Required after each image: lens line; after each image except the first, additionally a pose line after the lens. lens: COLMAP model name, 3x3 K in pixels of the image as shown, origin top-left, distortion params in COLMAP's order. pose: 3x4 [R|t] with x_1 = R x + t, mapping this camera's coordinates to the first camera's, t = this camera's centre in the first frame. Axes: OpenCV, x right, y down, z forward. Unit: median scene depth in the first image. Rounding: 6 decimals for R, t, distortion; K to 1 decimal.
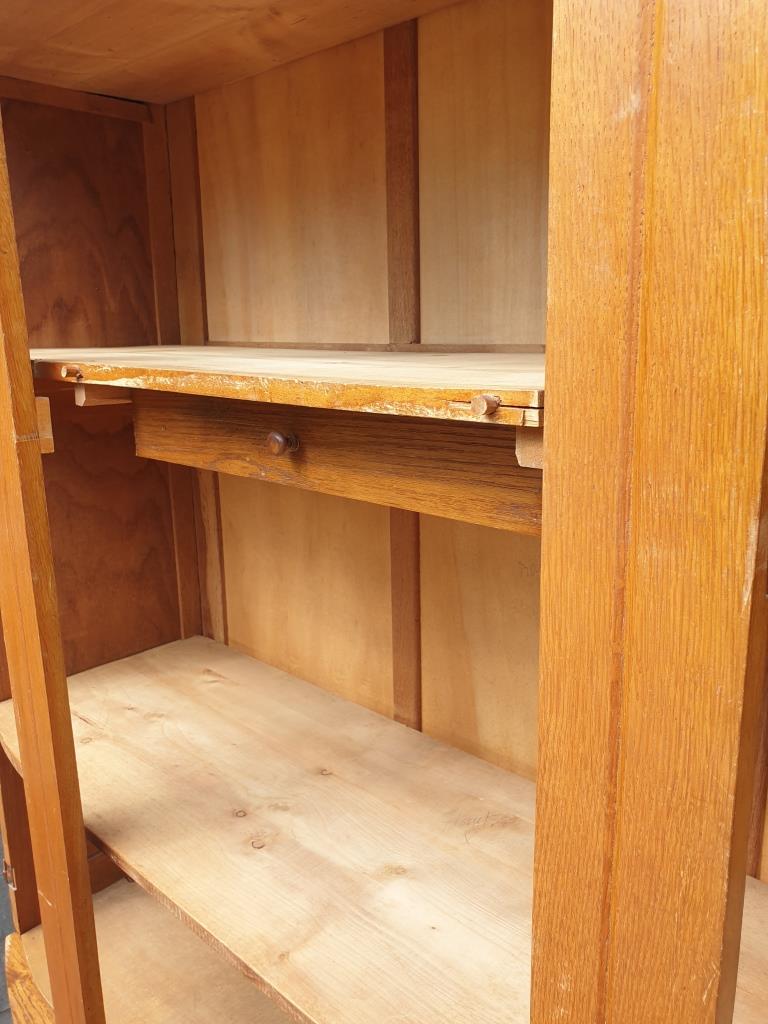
lens RADIAL K [[810.4, 0, 389.5], [0, 810.4, 514.6], [0, 0, 1]] dist [0.019521, 0.005063]
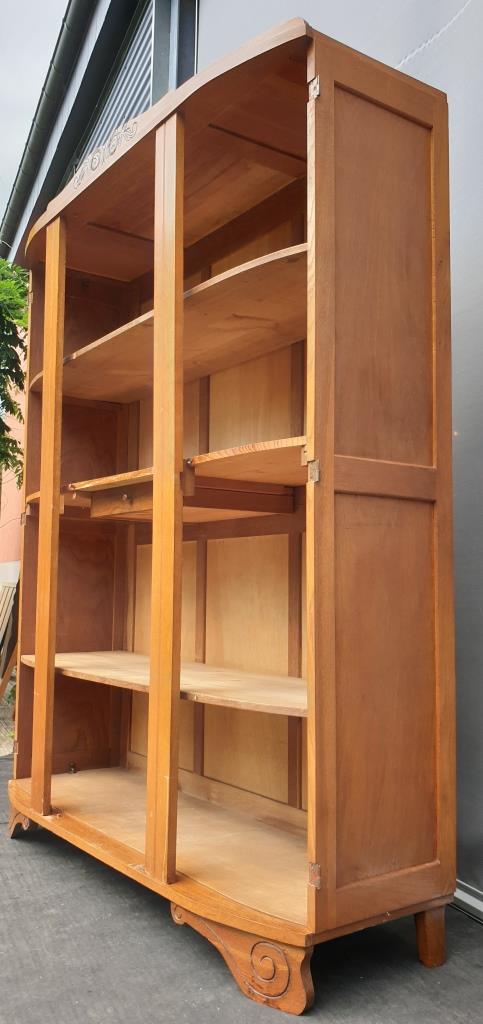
lens RADIAL K [[856.4, 0, 240.3], [0, 856.4, 526.1], [0, 0, 1]] dist [0.000606, -0.001836]
pose [[0.980230, 0.011438, -0.197529, 0.651077], [-0.070573, 0.952875, -0.295039, 0.654384], [0.184846, 0.303147, 0.934844, -1.389949]]
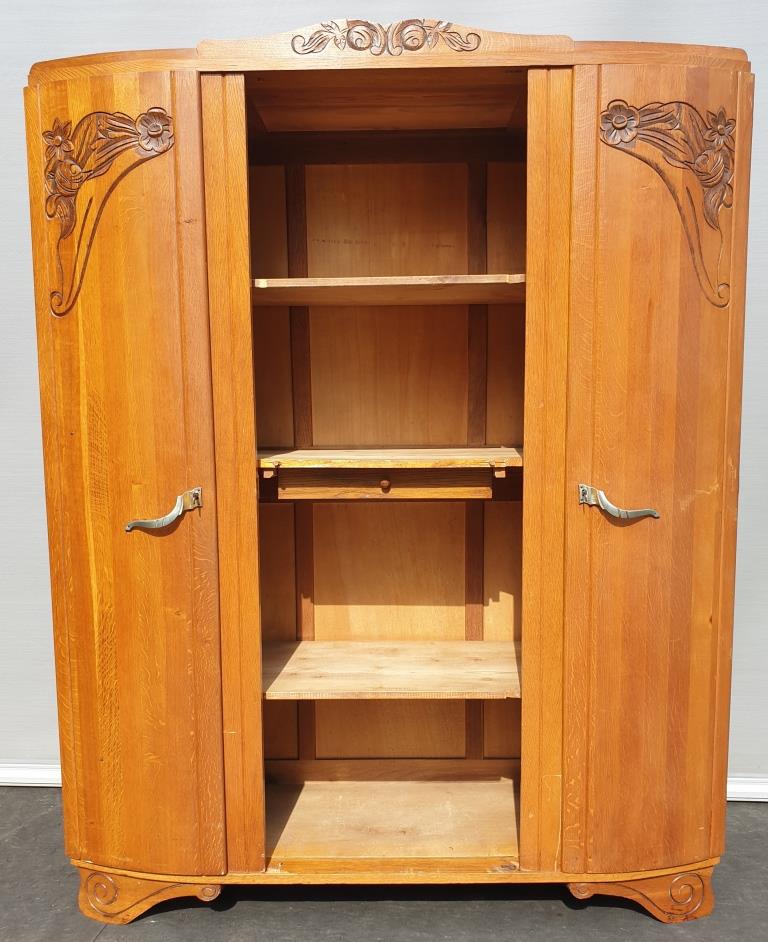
lens RADIAL K [[902.5, 0, 373.8], [0, 902.5, 505.6], [0, 0, 1]] dist [0.003235, 0.006849]
pose [[0.736062, -0.071389, 0.673139, -1.444940], [0.153621, 0.986094, -0.063402, 0.117799], [-0.659252, 0.150076, 0.736793, -0.820297]]
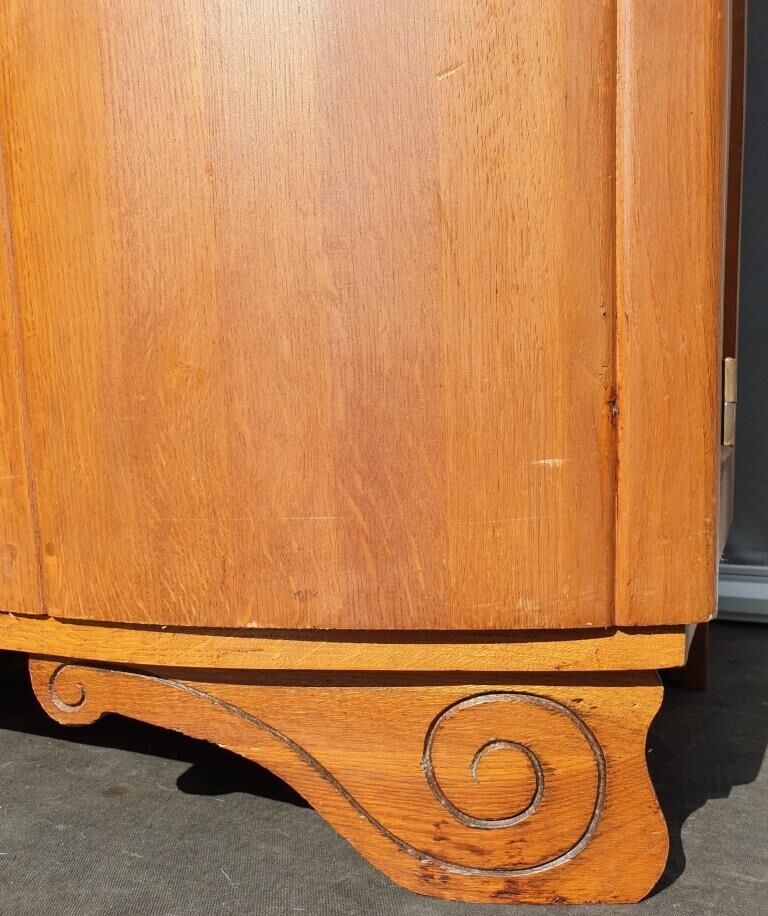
lens RADIAL K [[816.9, 0, 384.4], [0, 816.9, 553.9], [0, 0, 1]] dist [-0.000528, -0.000295]
pose [[0.950978, -0.063533, 0.302661, 0.220898], [0.092307, 0.992372, -0.081720, 0.879585], [-0.295160, 0.105652, 0.949588, -0.027394]]
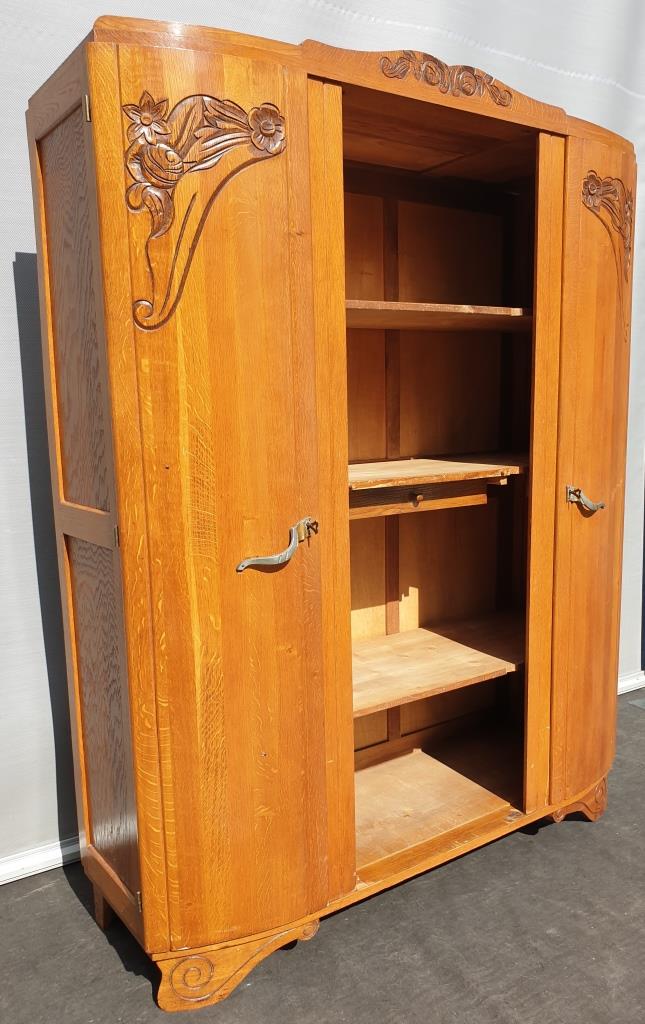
lens RADIAL K [[837.8, 0, 319.5], [0, 837.8, 532.6], [0, 0, 1]] dist [0.039787, -0.050280]
pose [[0.199958, -0.143168, 0.969288, -2.070240], [0.243387, 0.965518, 0.092402, -0.214435], [-0.949094, 0.217436, 0.227908, 0.410516]]
